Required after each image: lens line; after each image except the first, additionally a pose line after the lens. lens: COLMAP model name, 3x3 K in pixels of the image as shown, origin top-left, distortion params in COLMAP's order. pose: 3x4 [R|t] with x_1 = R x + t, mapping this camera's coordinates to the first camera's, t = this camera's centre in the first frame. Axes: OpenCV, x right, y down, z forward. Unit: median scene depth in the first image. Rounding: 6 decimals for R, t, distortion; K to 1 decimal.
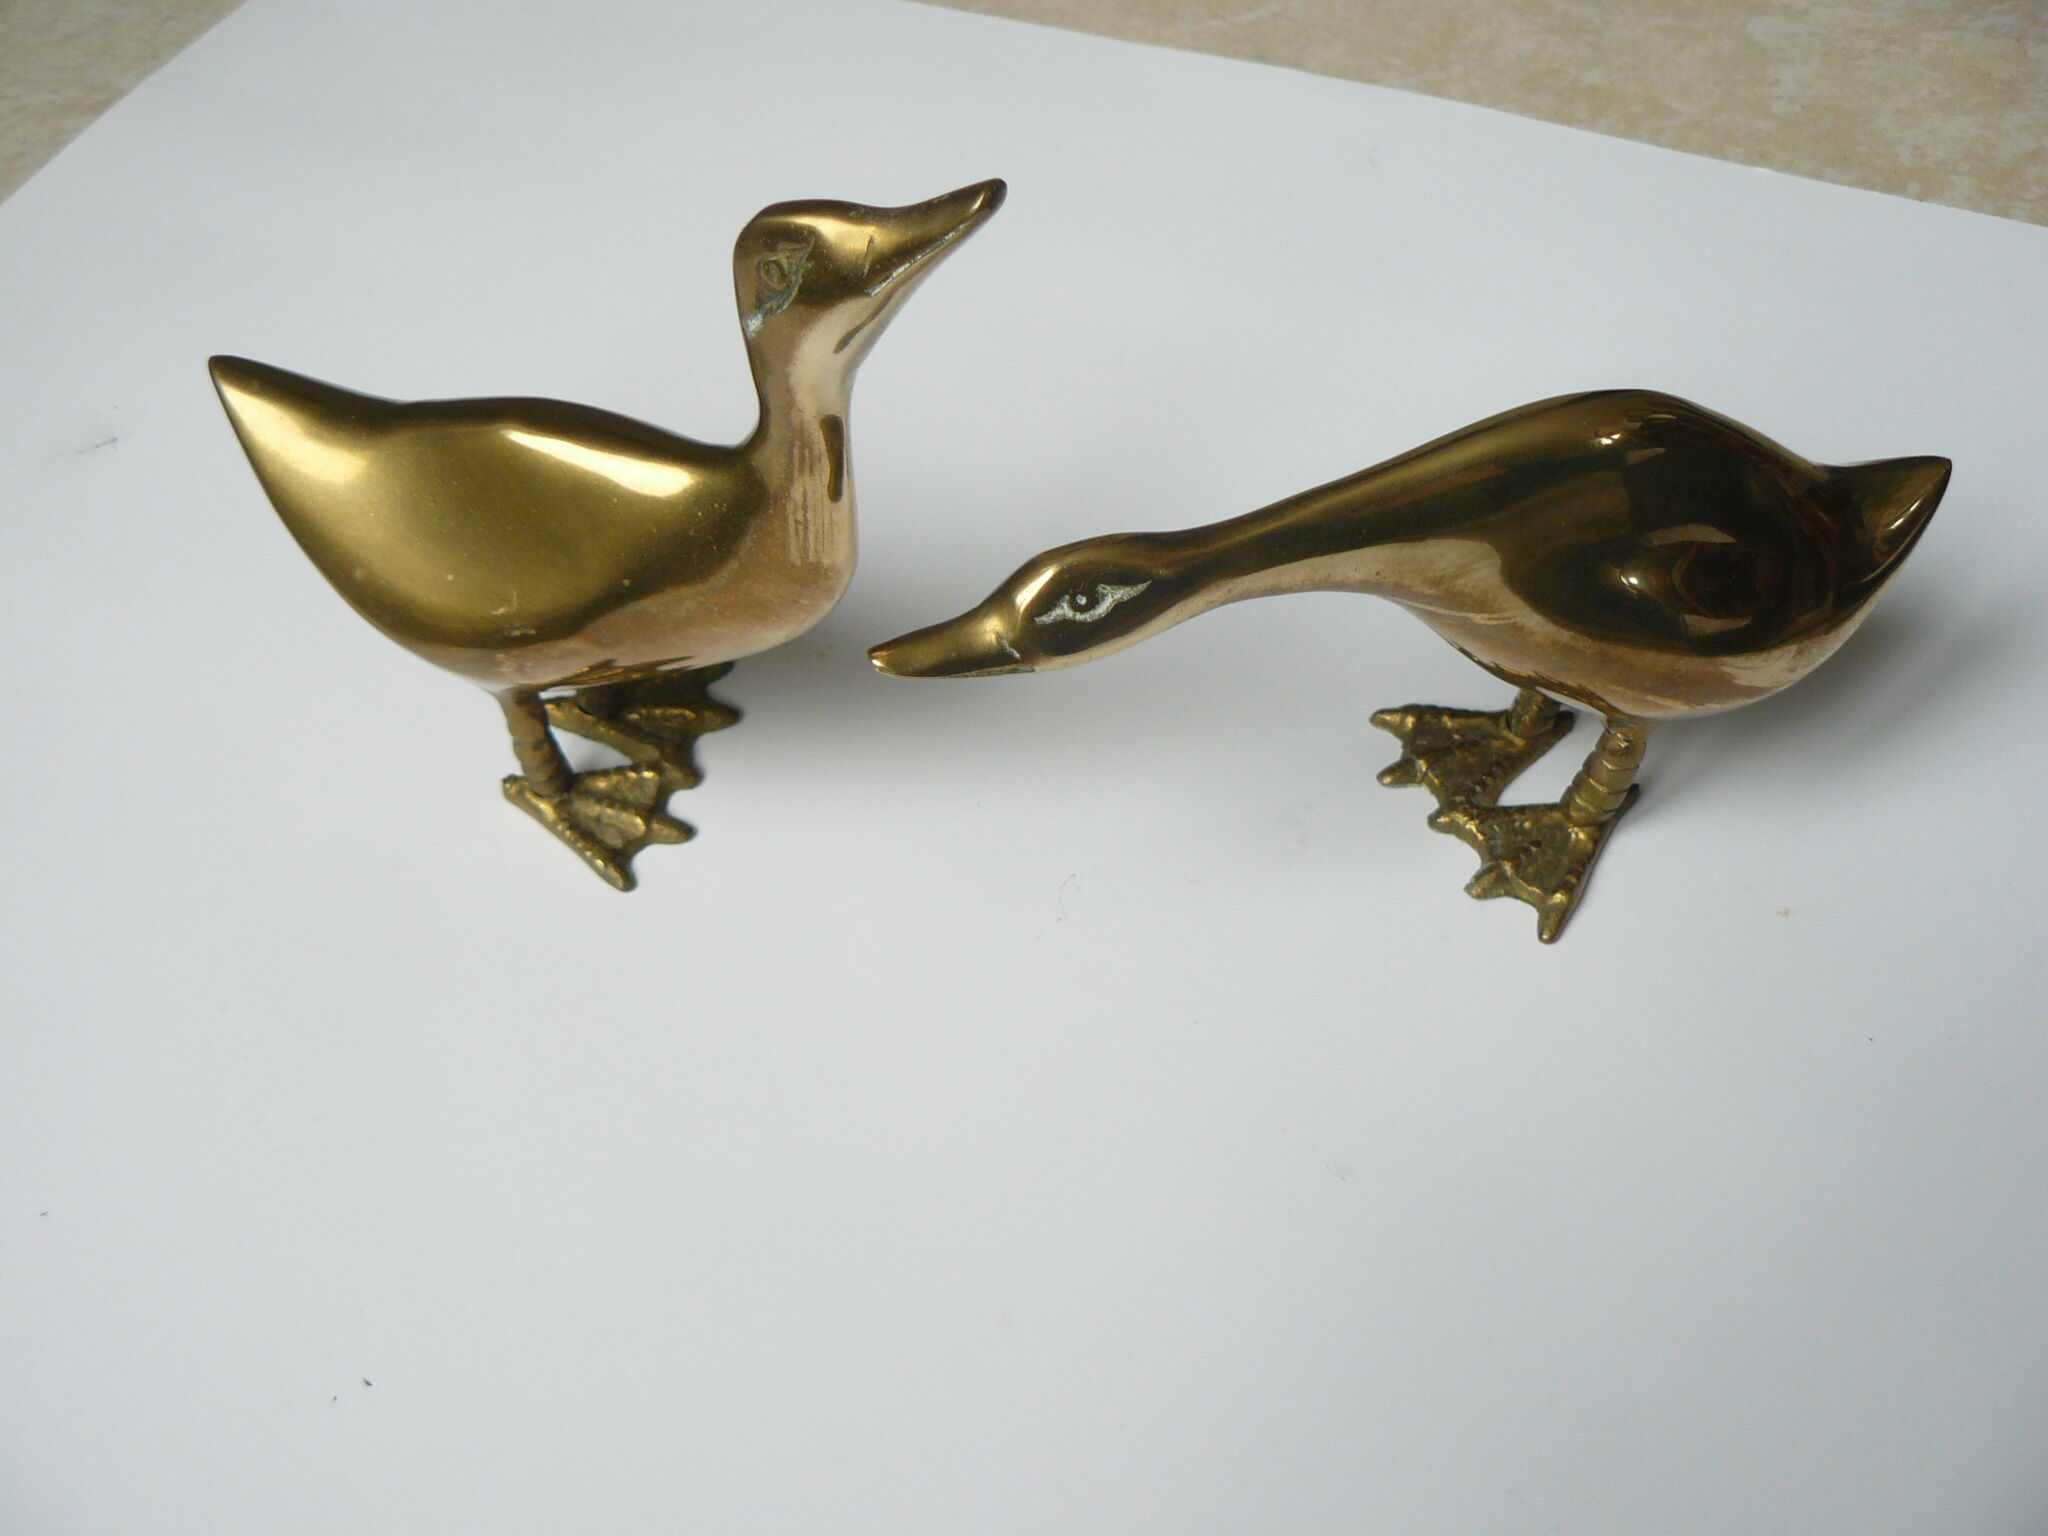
lens RADIAL K [[2205.1, 0, 1024.0], [0, 2205.1, 768.0], [0, 0, 1]] dist [-0.157631, 0.011217]
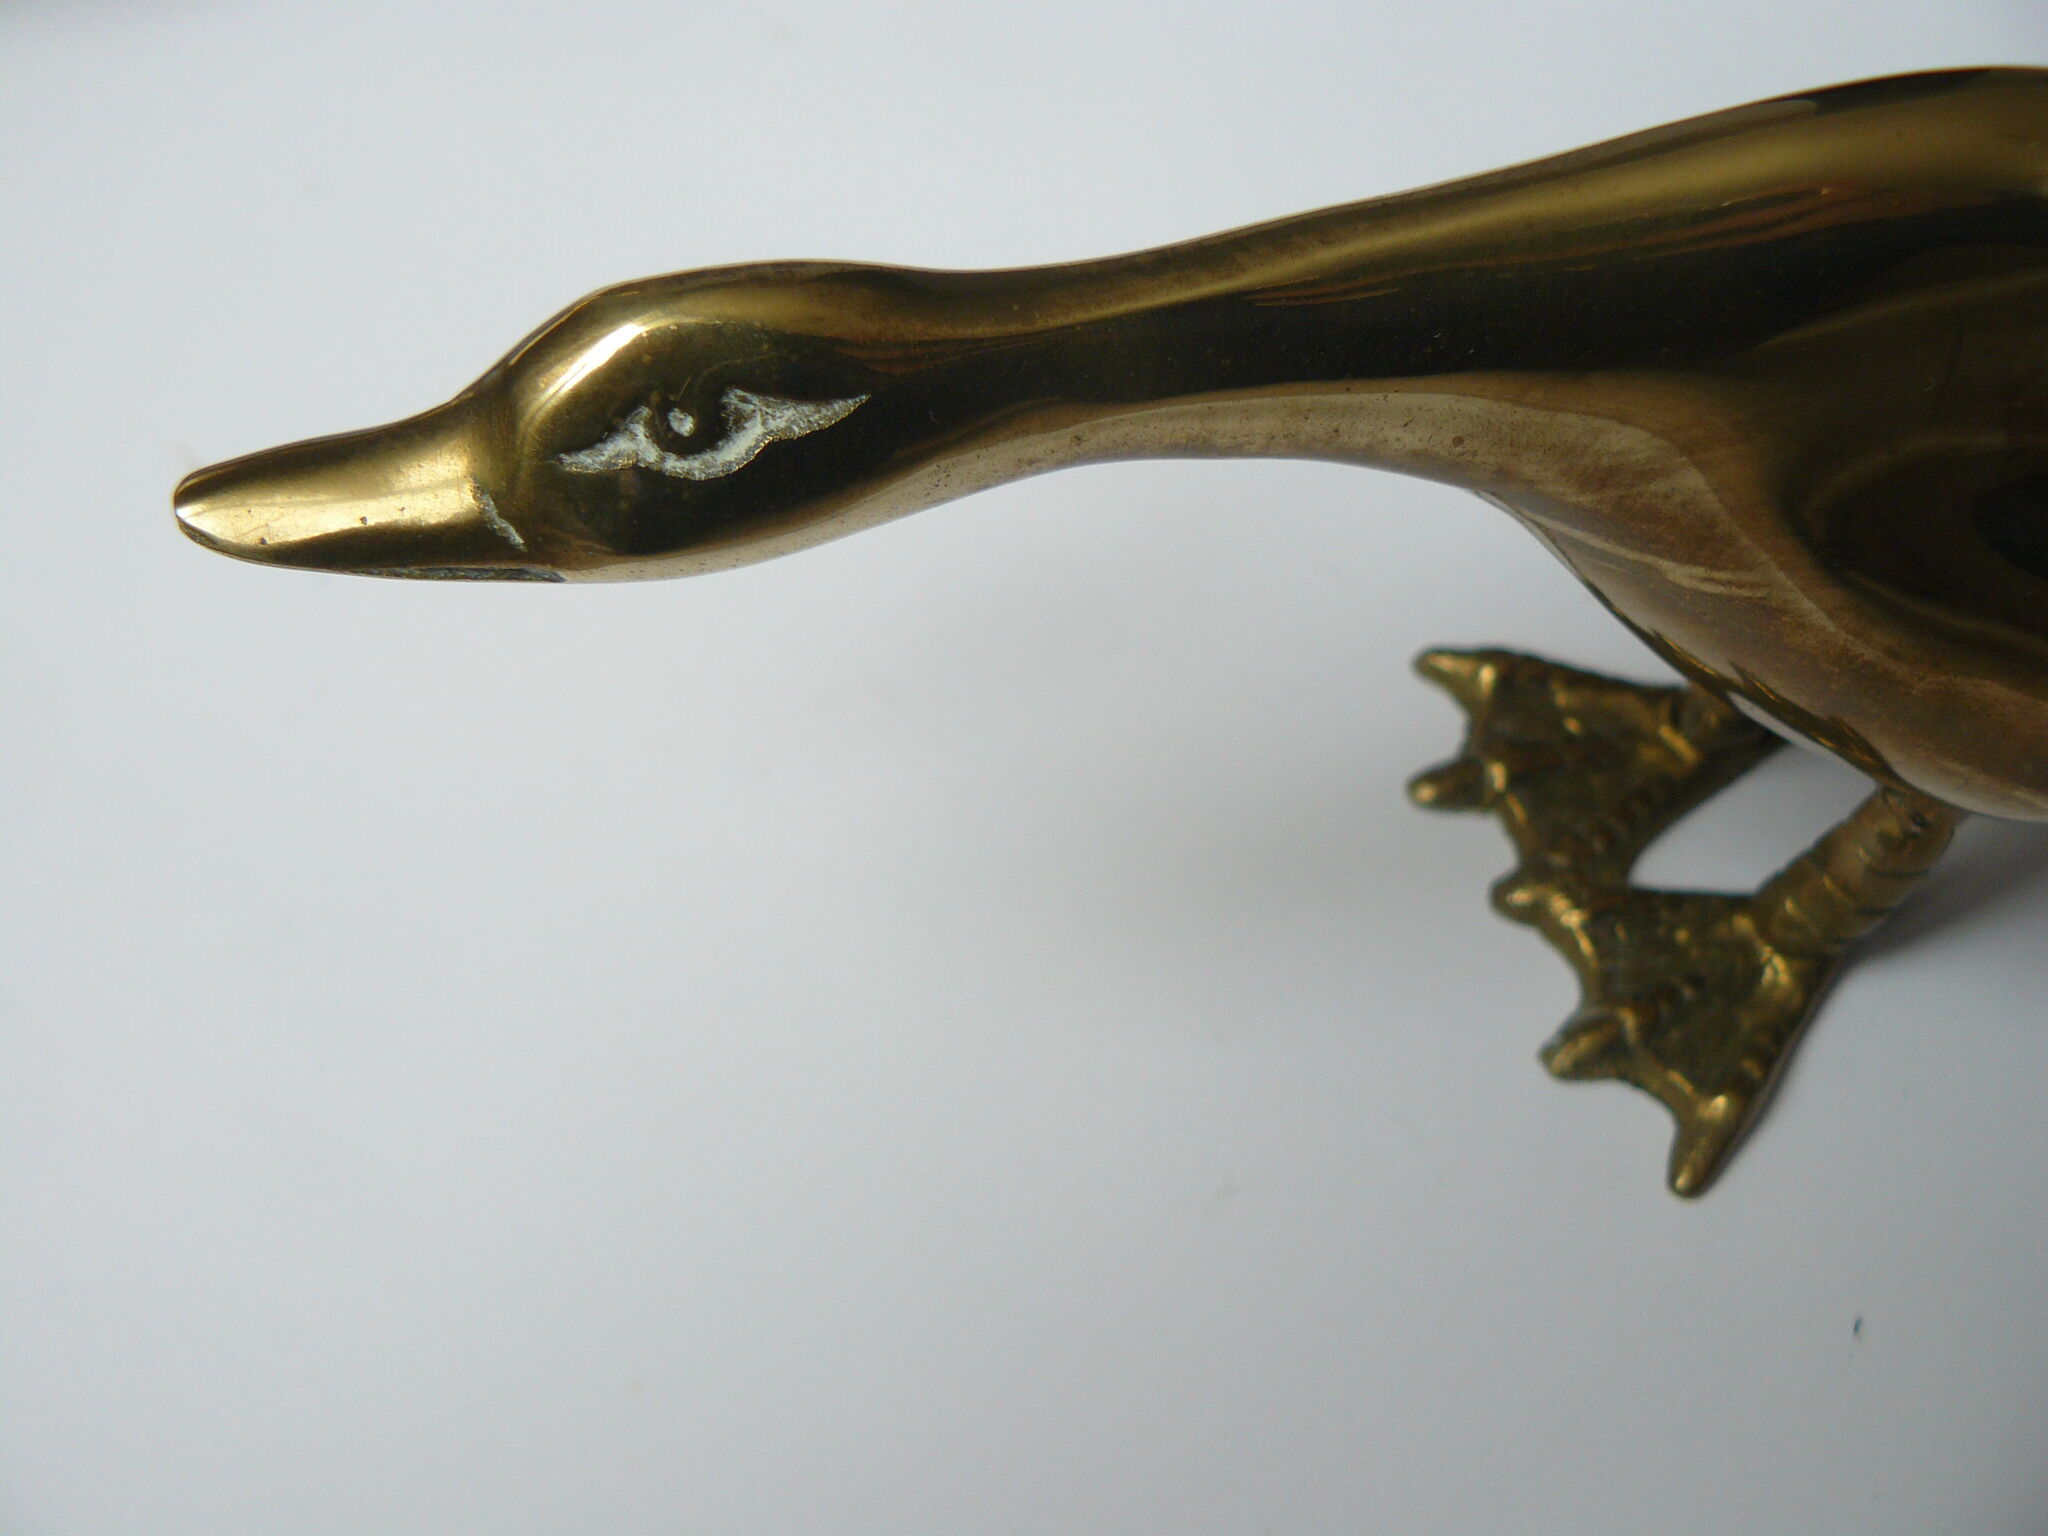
lens RADIAL K [[2157.4, 0, 1024.0], [0, 2157.4, 768.0], [0, 0, 1]] dist [-0.102019, -0.429989]
pose [[0.990658, 0.134610, -0.021828, 0.086236], [-0.129538, 0.978929, 0.157855, -0.071073], [0.042617, -0.153552, 0.987221, 0.523065]]
